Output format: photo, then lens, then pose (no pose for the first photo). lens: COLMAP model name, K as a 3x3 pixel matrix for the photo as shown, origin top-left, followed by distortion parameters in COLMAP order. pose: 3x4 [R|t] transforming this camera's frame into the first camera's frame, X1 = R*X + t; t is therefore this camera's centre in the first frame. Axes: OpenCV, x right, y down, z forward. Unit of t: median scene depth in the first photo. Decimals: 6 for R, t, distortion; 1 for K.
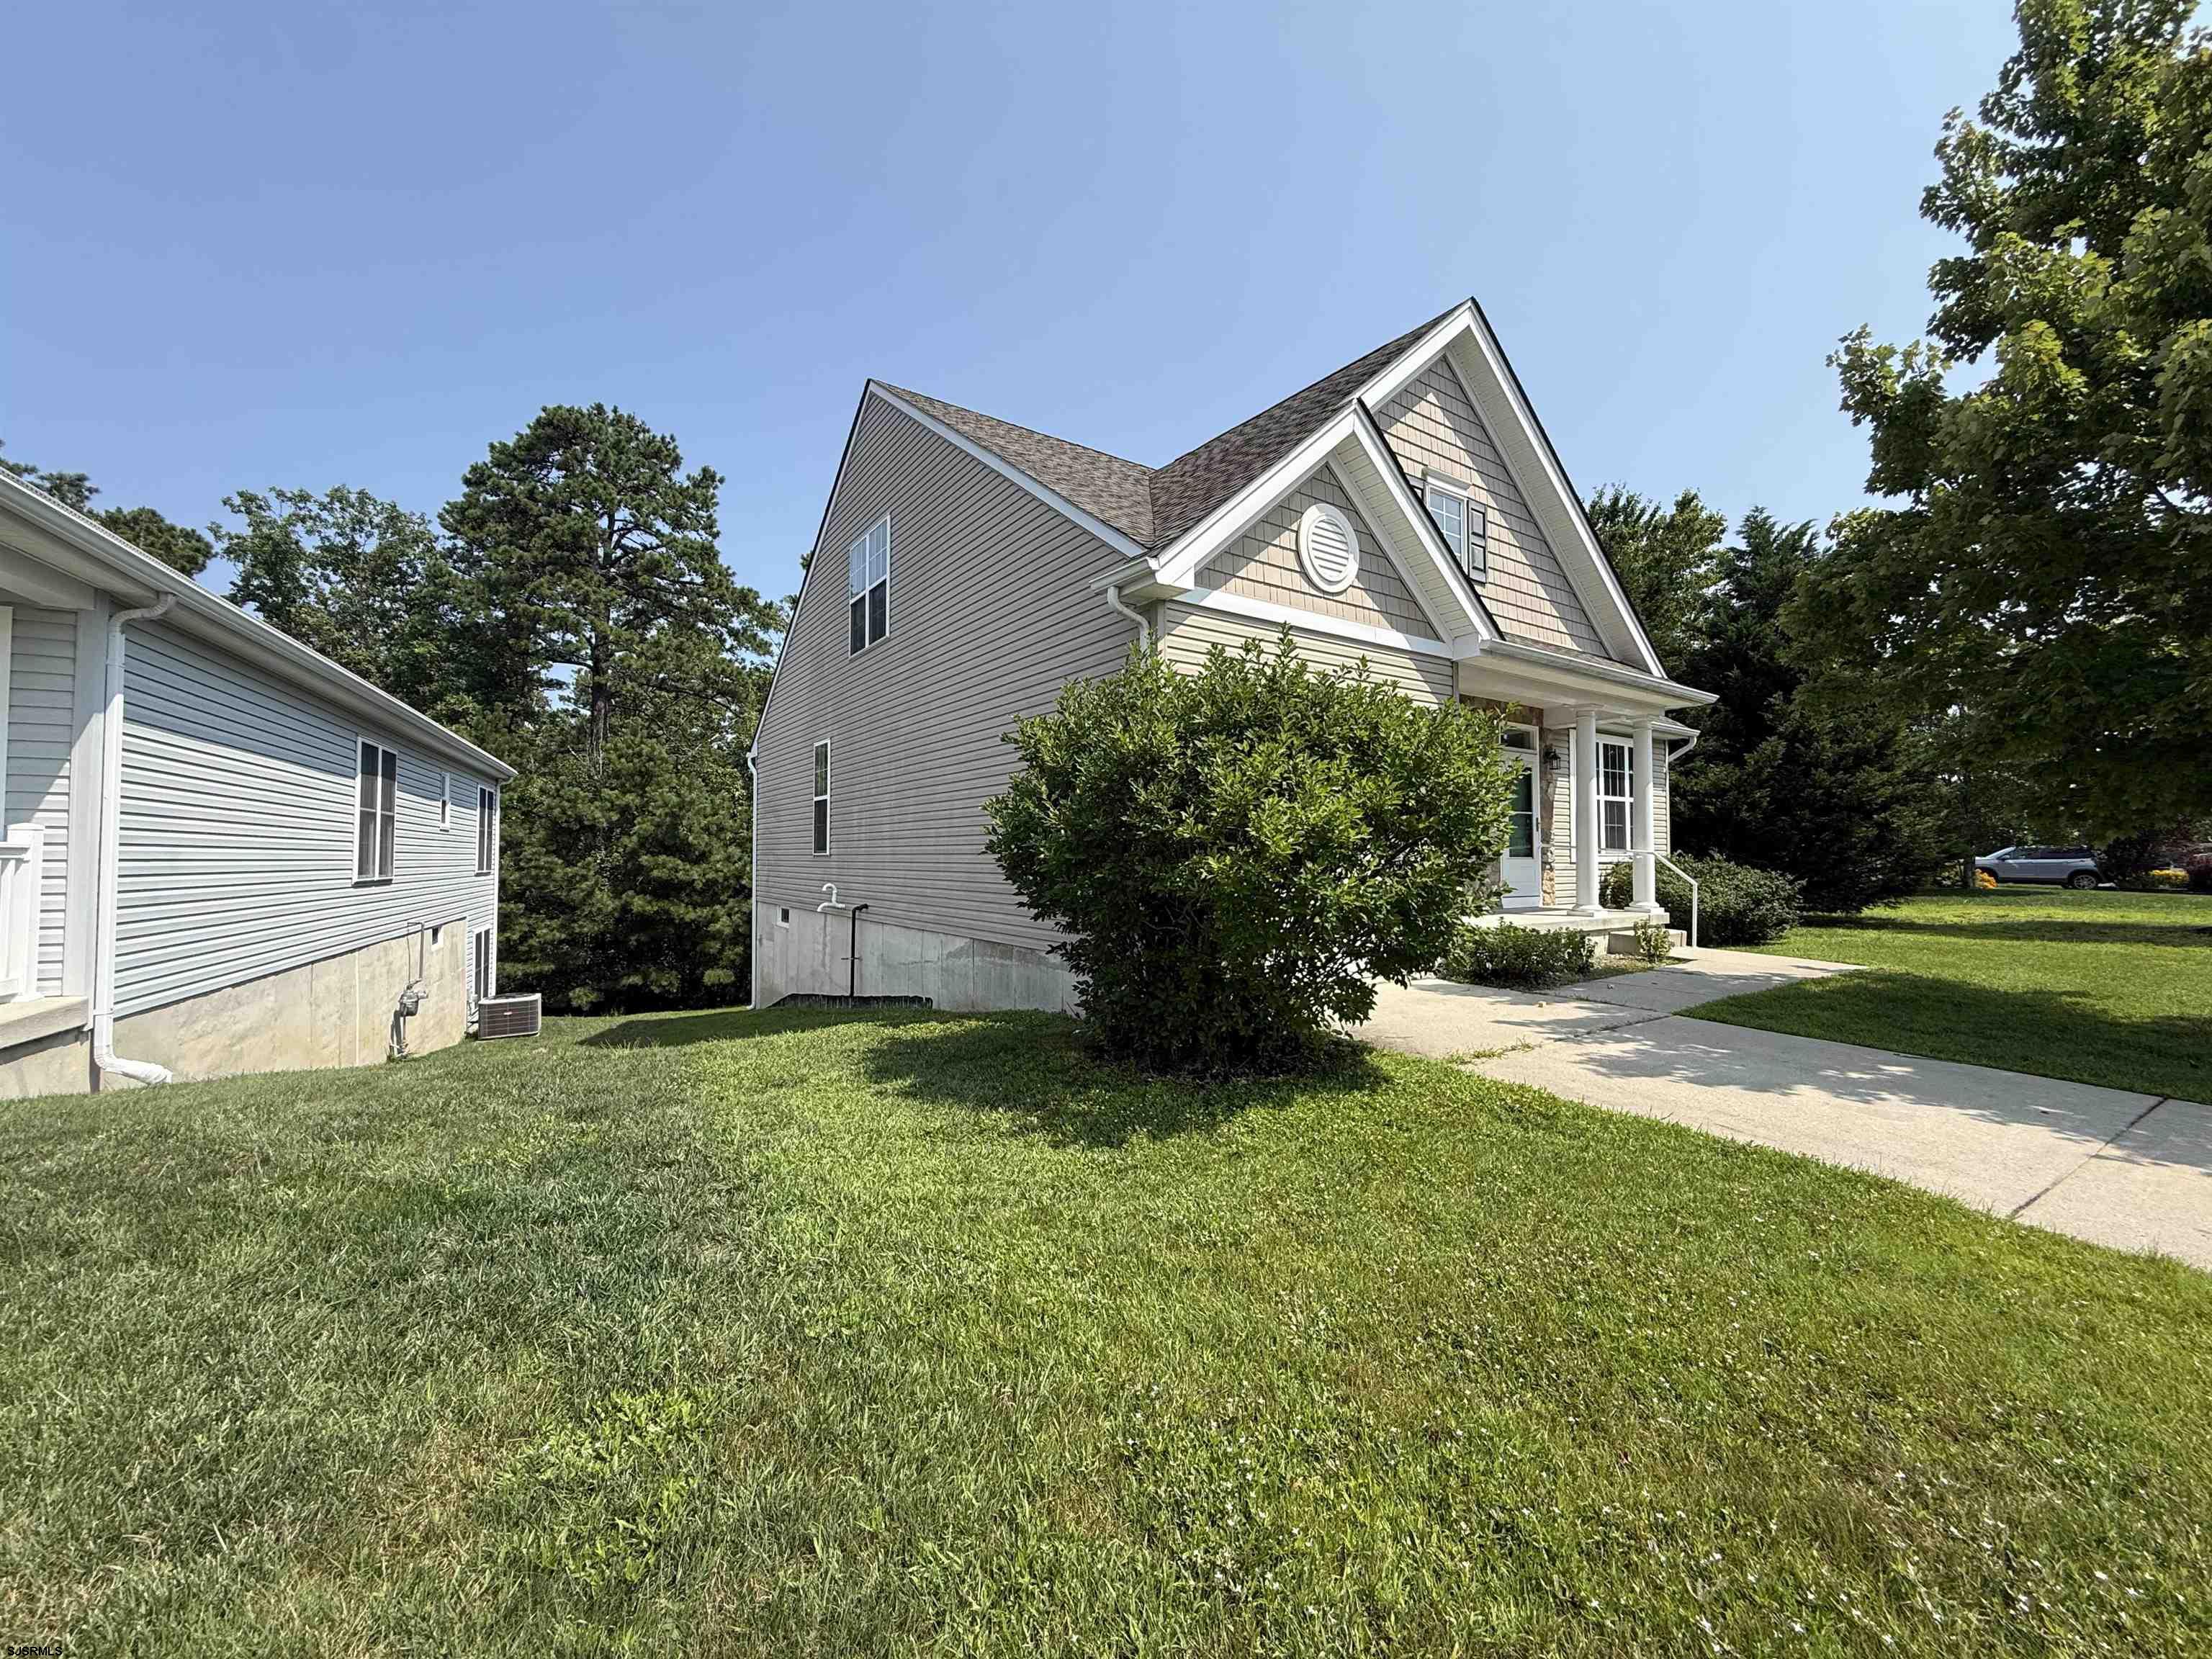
lens RADIAL K [[866.4, 0, 1096.3], [0, 866.4, 829.7], [0, 0, 1]] dist [-0.002102, -0.000378]
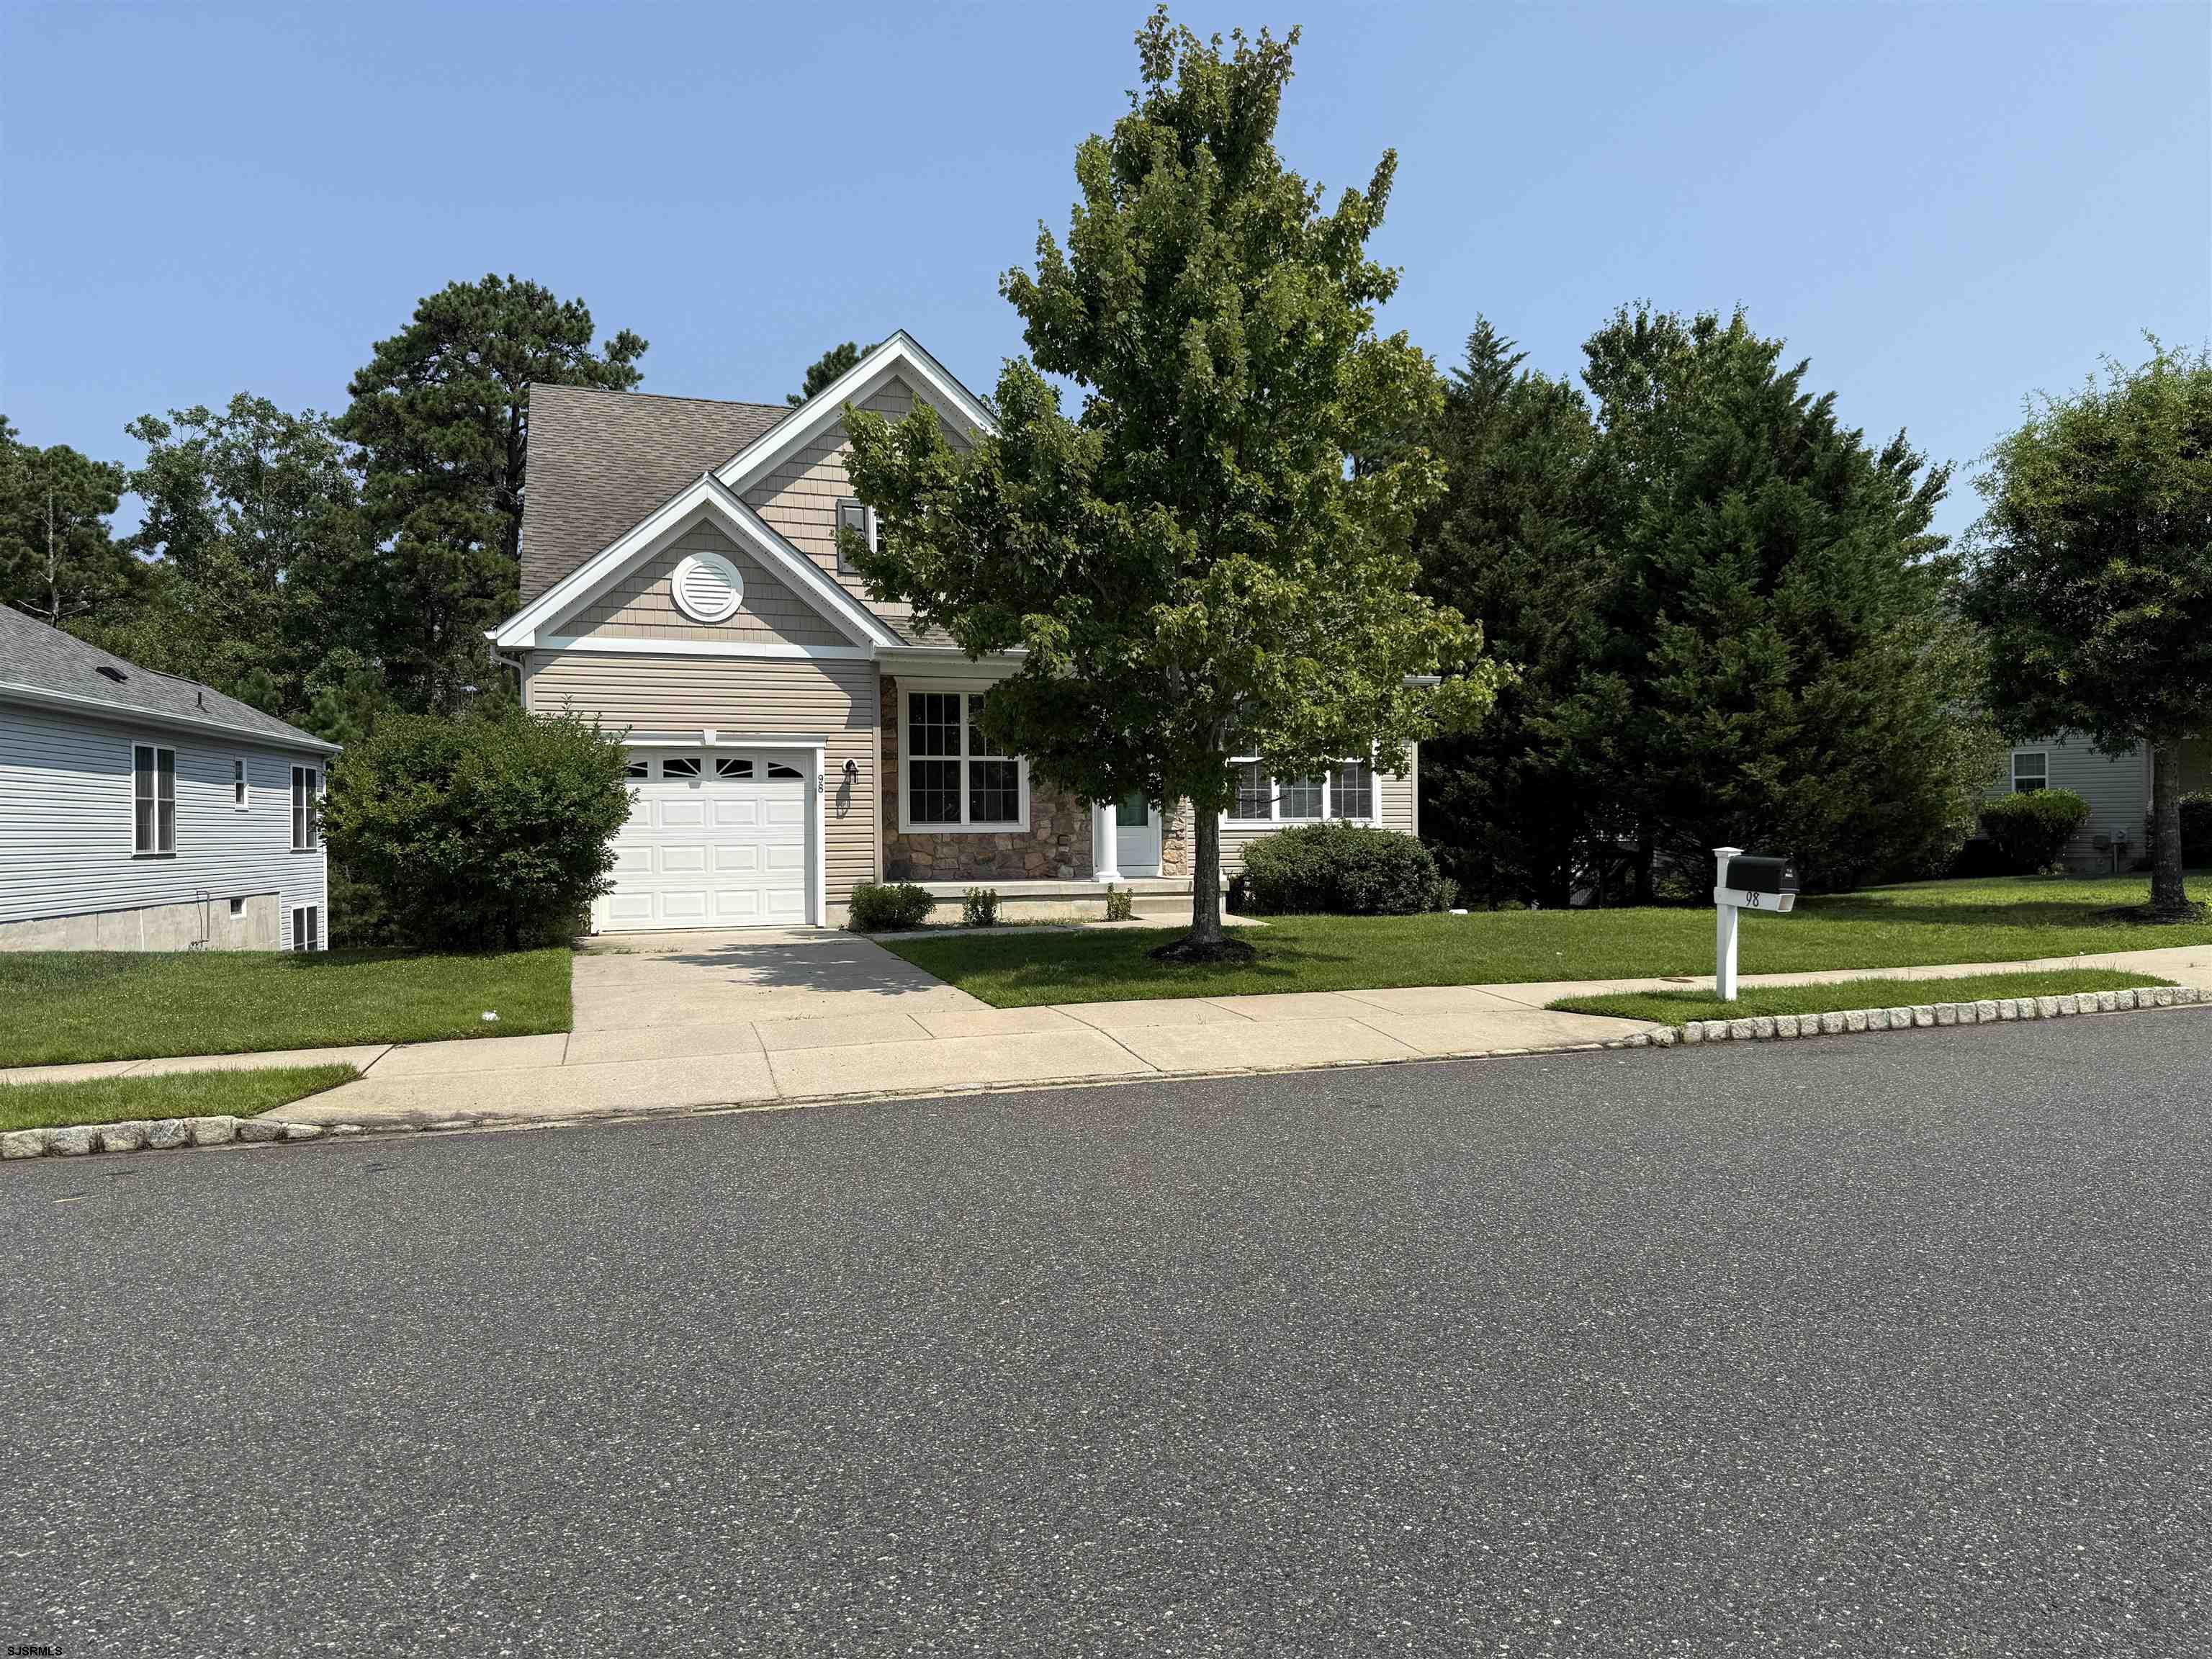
lens RADIAL K [[1523.9, 0, 1110.3], [0, 1523.9, 841.6], [0, 0, 1]] dist [0.096329, -0.118344]
pose [[0.963222, -0.007469, -0.268602, 0.839251], [0.018356, 0.999108, 0.038042, -0.014762], [0.268078, -0.041573, 0.962500, -0.601660]]
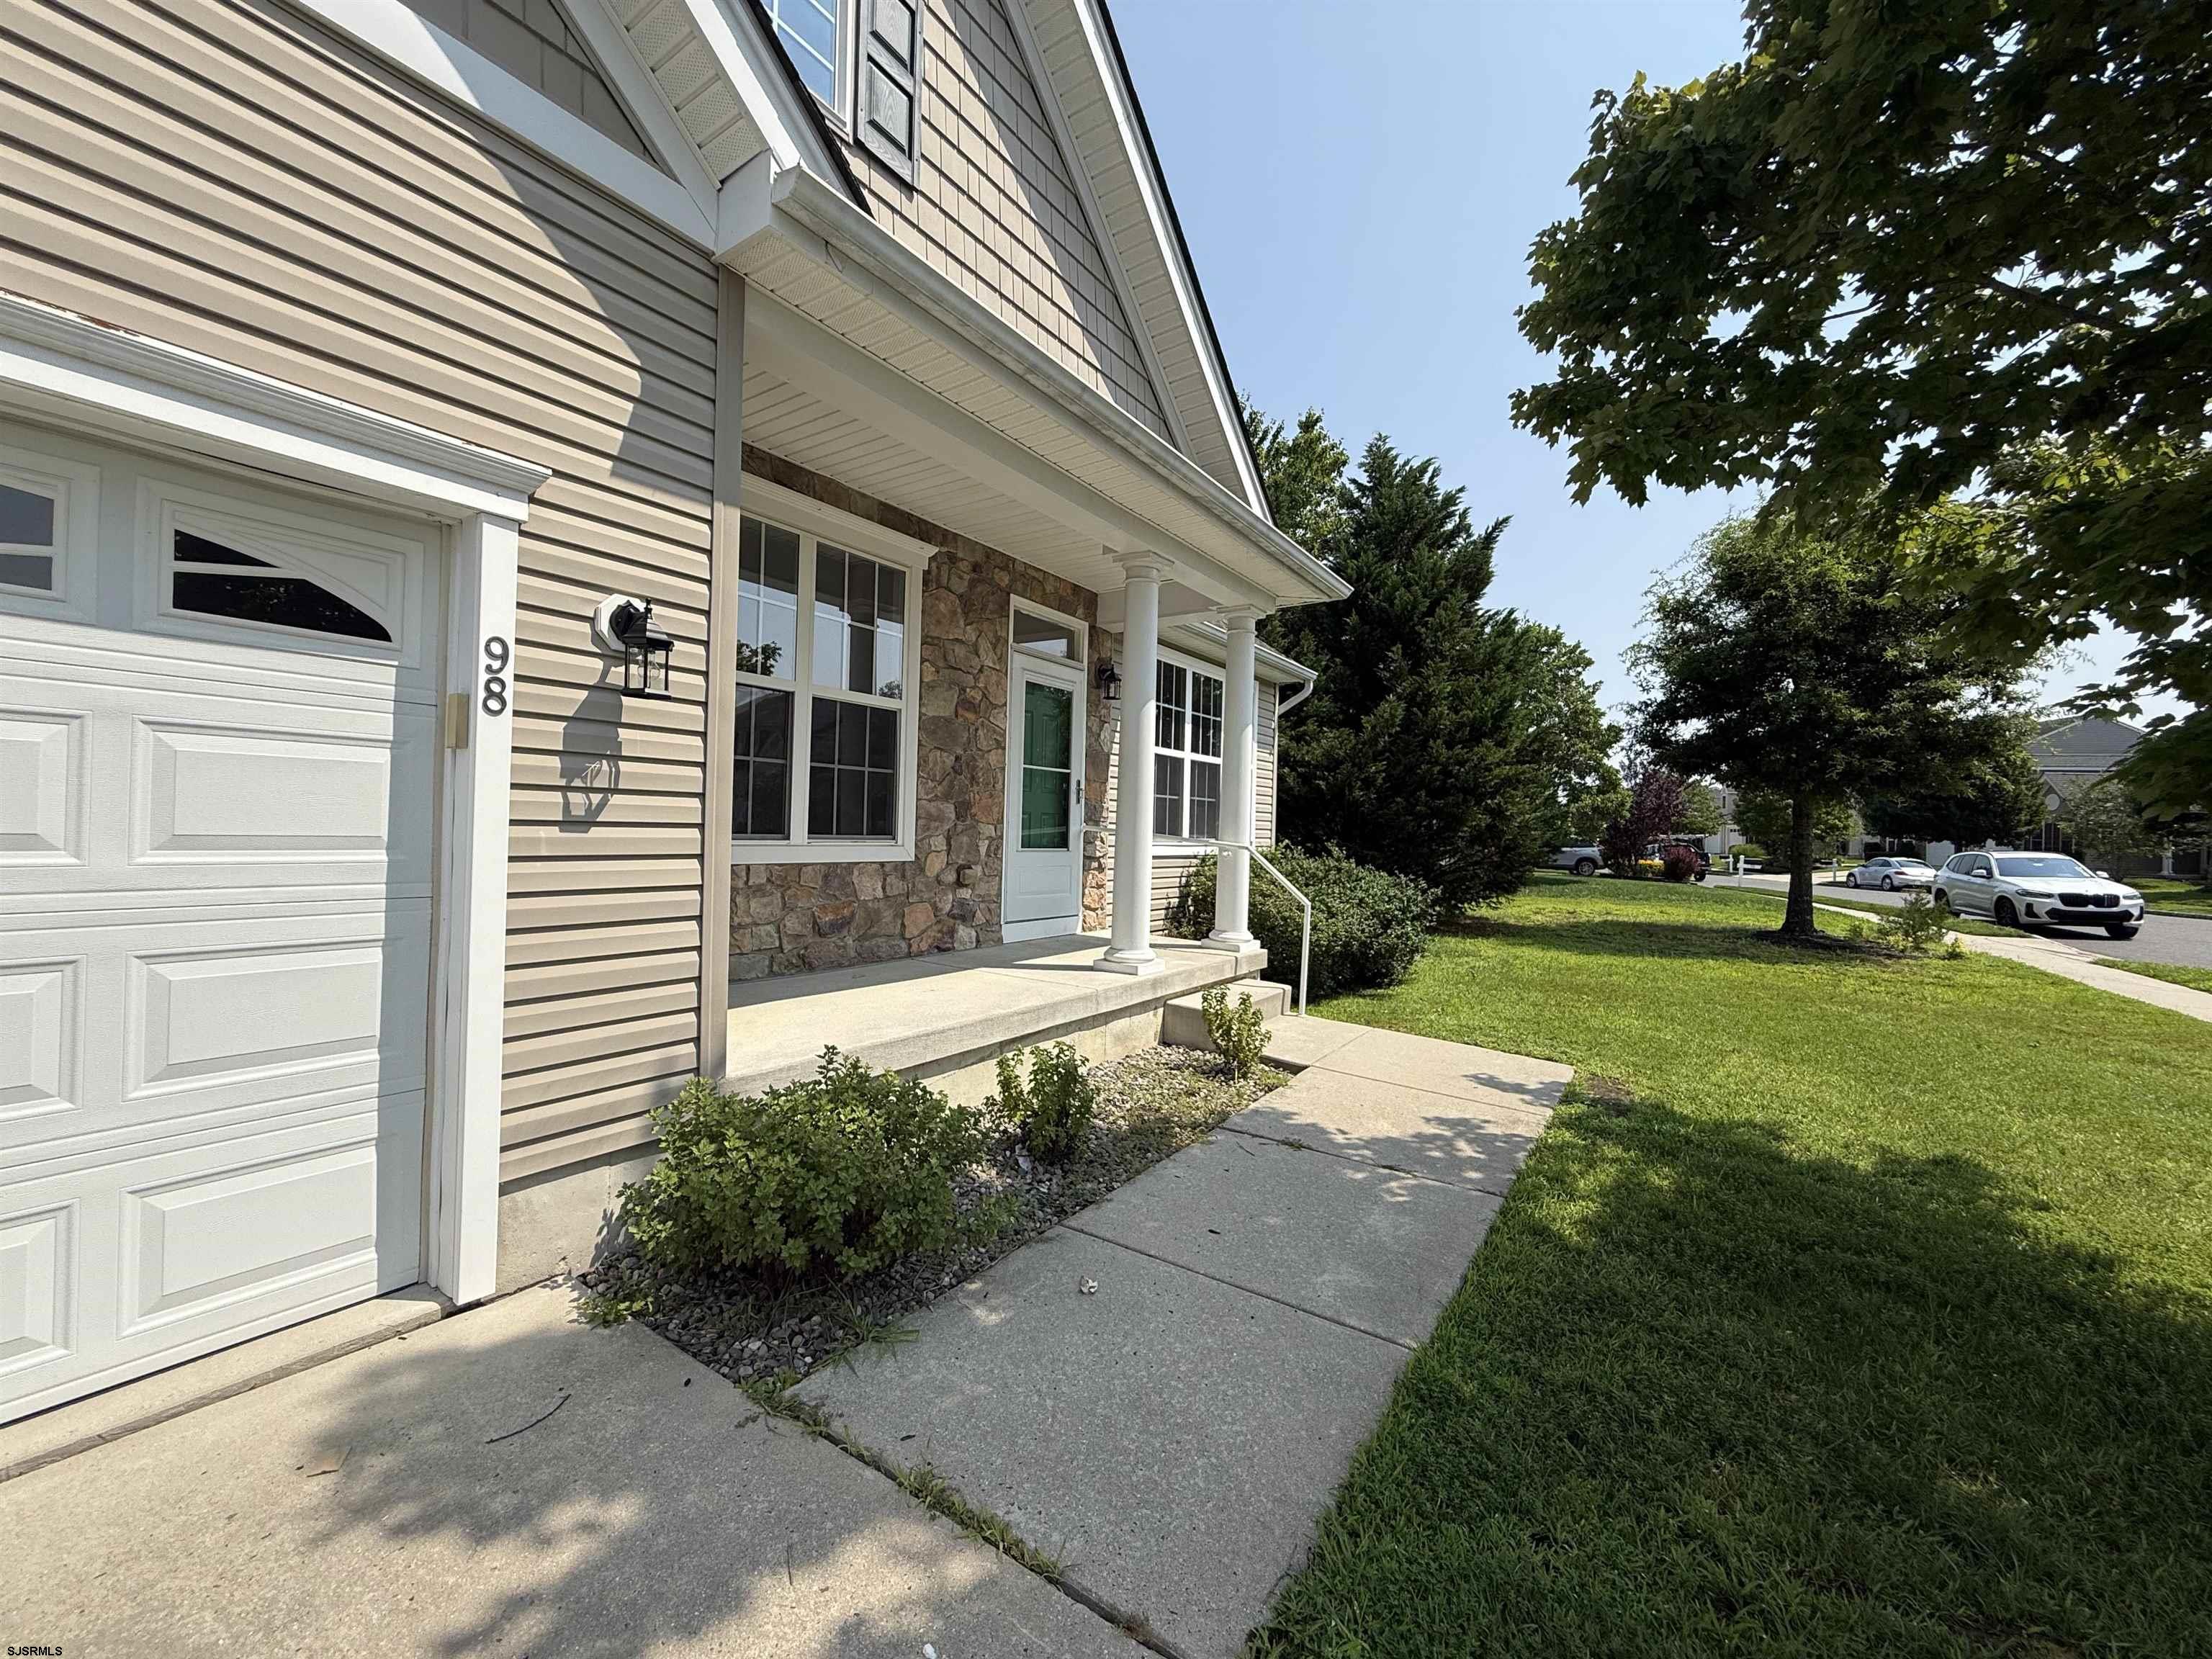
lens RADIAL K [[866.4, 0, 1096.3], [0, 866.4, 829.7], [0, 0, 1]] dist [-0.002102, -0.000378]
pose [[0.929276, 0.022787, 0.368683, 0.281740], [-0.035546, 0.998980, 0.027851, 0.002489], [-0.367672, -0.038987, 0.929138, 0.419458]]
